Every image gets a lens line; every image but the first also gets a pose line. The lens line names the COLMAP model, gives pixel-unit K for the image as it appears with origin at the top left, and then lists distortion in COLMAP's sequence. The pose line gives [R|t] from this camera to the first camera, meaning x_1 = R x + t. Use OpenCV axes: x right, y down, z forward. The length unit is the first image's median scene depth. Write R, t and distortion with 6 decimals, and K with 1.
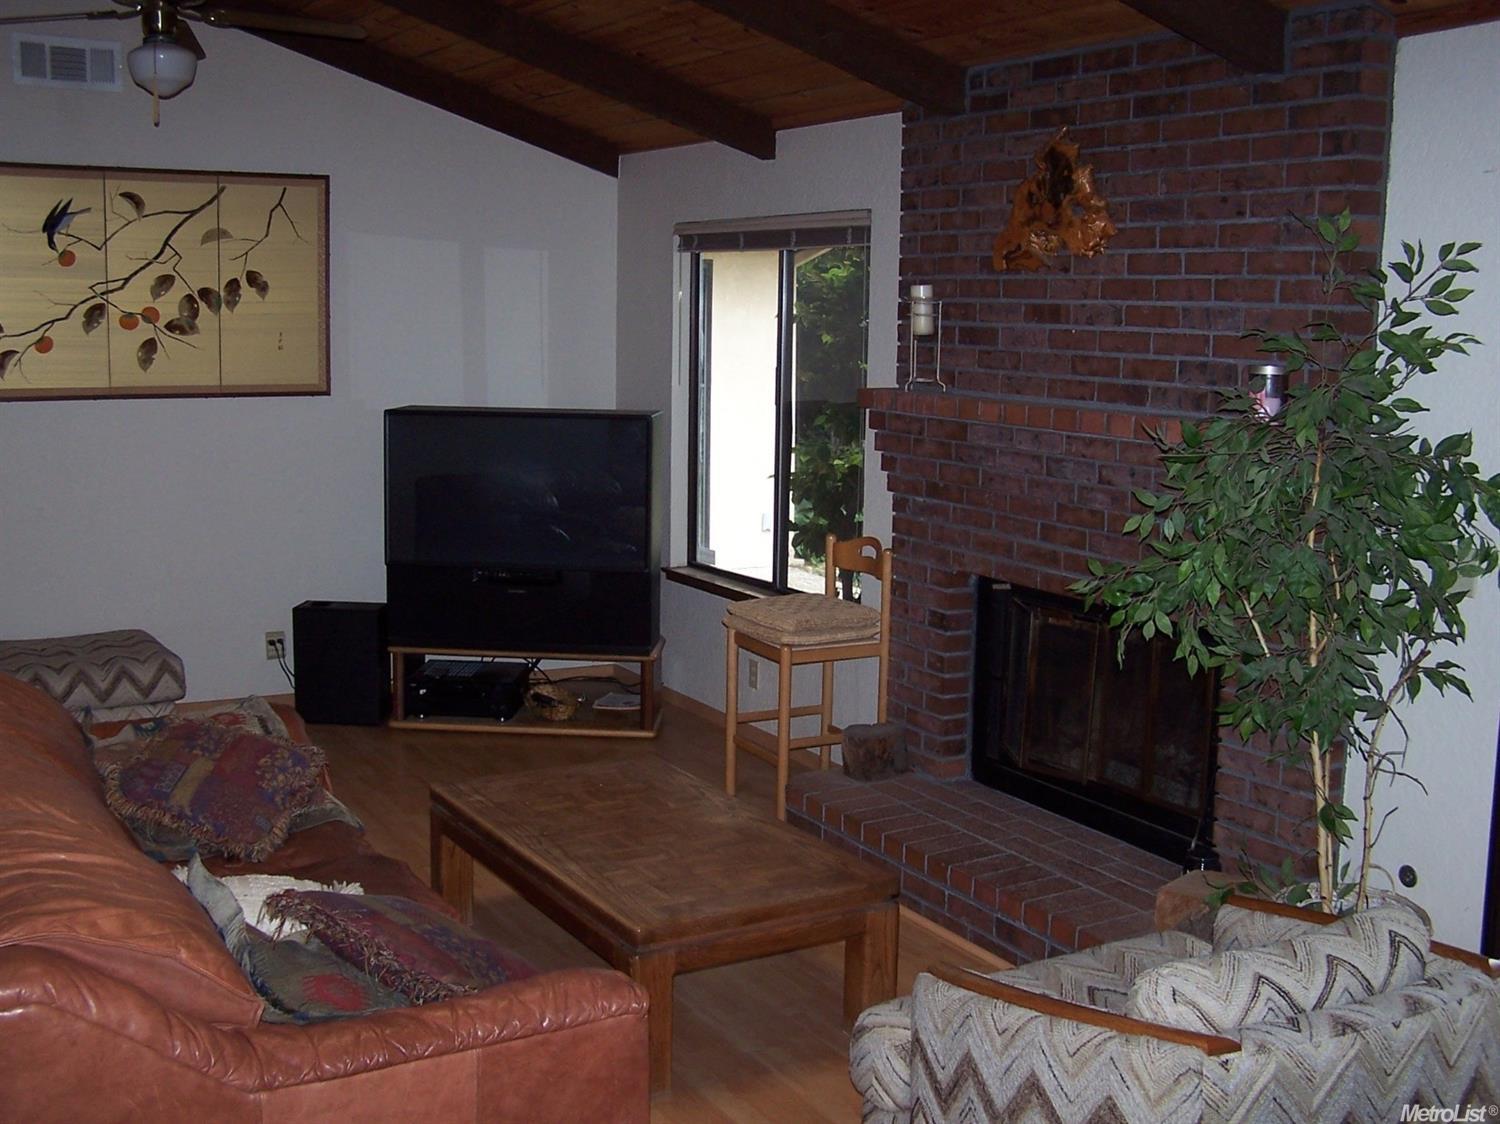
lens RADIAL K [[1669.0, 0, 738.3], [0, 1669.0, 539.9], [0, 0, 1]] dist [-0.191092, 0.275463]
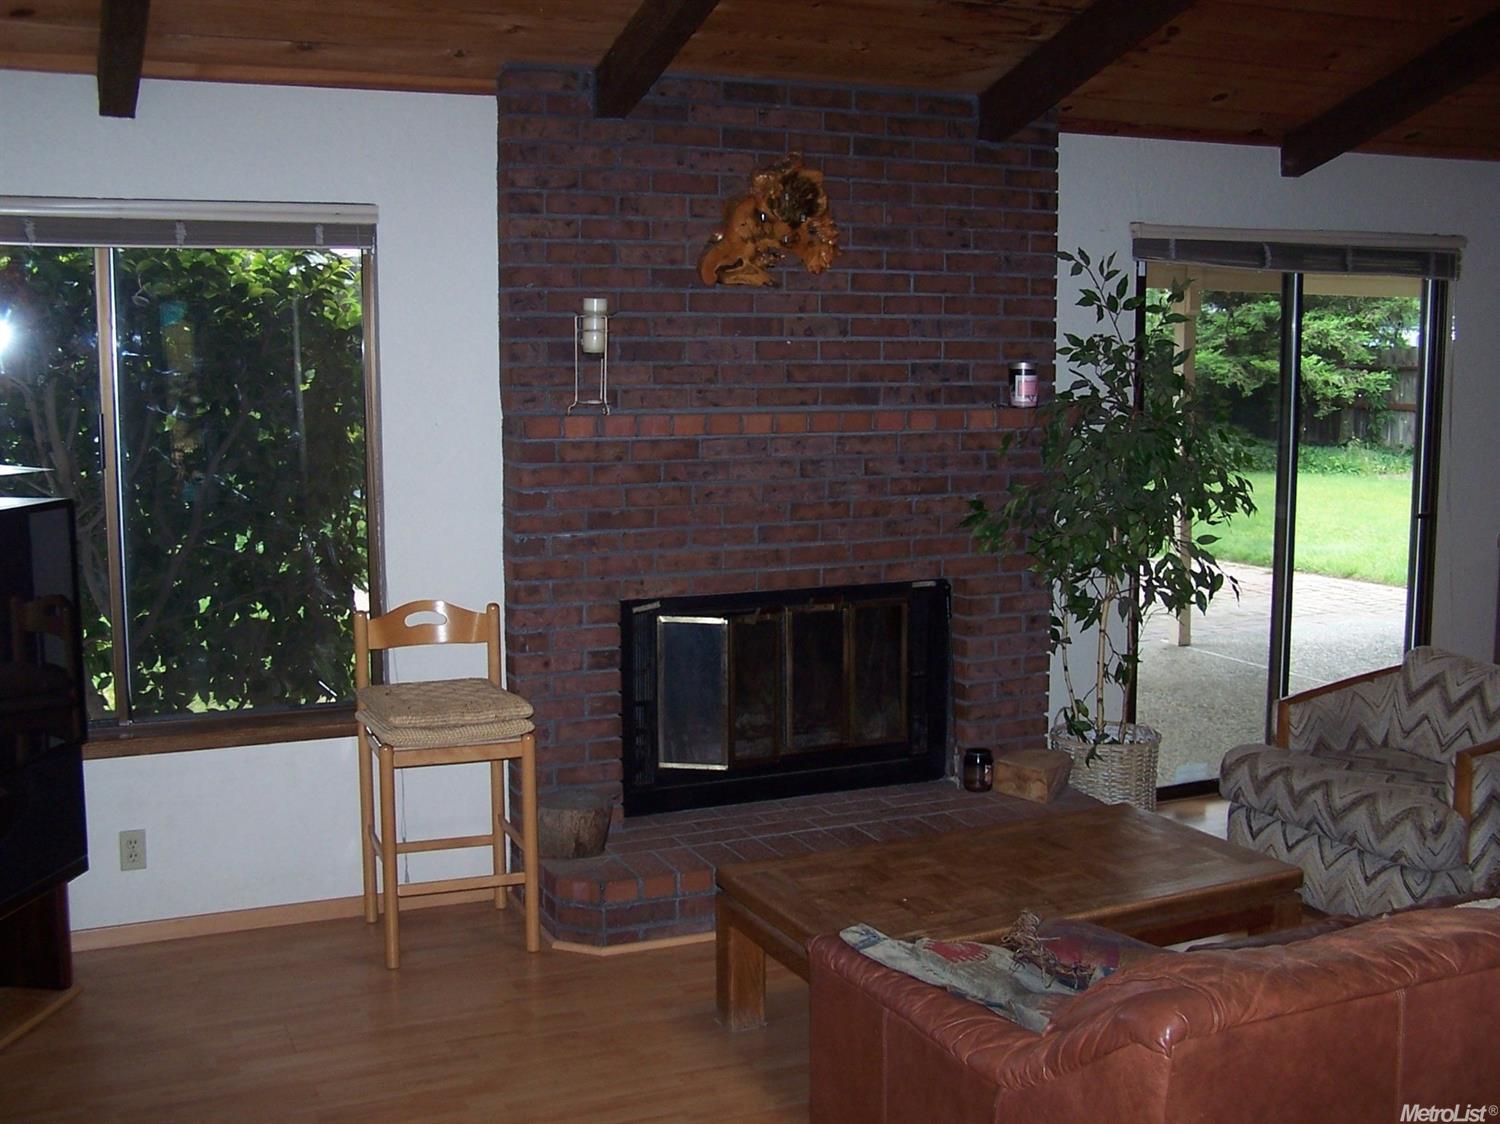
lens RADIAL K [[1669.0, 0, 738.3], [0, 1669.0, 539.9], [0, 0, 1]] dist [-0.191092, 0.275463]
pose [[0.097447, -0.131102, 0.986568, -0.926540], [0.140709, 0.983143, 0.116748, -0.136819], [-0.985244, 0.127442, 0.114251, 0.965726]]
